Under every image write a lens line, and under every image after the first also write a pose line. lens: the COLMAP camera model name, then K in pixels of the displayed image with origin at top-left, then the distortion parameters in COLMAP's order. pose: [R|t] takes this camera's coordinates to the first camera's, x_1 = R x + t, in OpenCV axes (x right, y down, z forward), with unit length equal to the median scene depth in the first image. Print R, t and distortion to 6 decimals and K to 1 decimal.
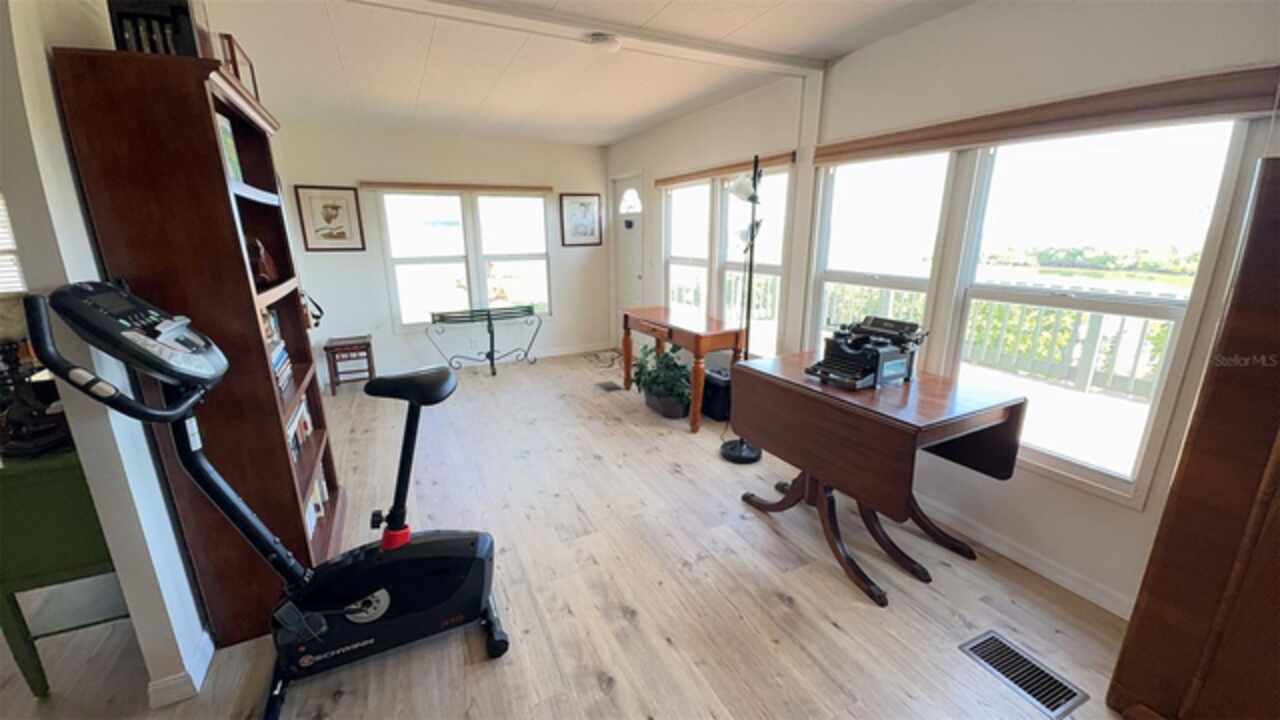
lens RADIAL K [[490.0, 0, 641.2], [0, 490.0, 361.8], [0, 0, 1]] dist [0.000314, 0.000055]
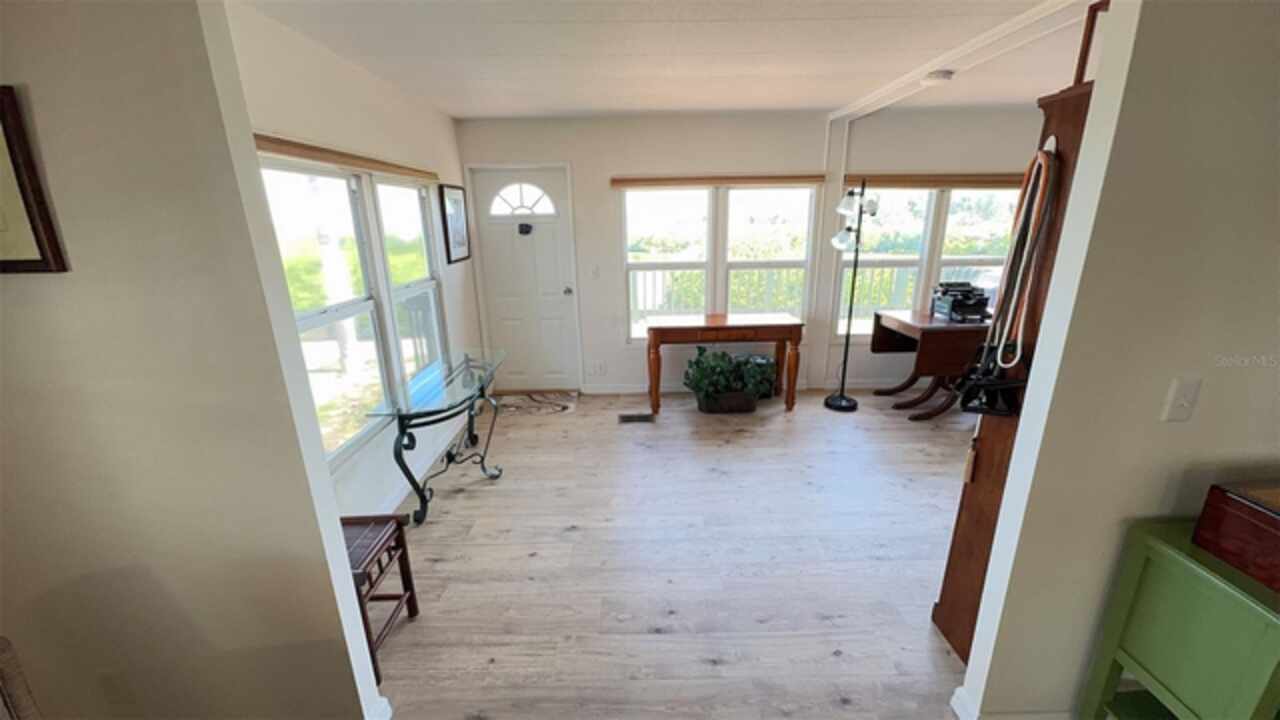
lens RADIAL K [[485.6, 0, 635.9], [0, 485.6, 362.4], [0, 0, 1]] dist [-0.029437, 0.026292]
pose [[0.436685, -0.257462, 0.861986, -0.910843], [0.244314, 0.956102, 0.161802, -0.213858], [-0.865804, 0.139938, 0.480417, 0.680271]]
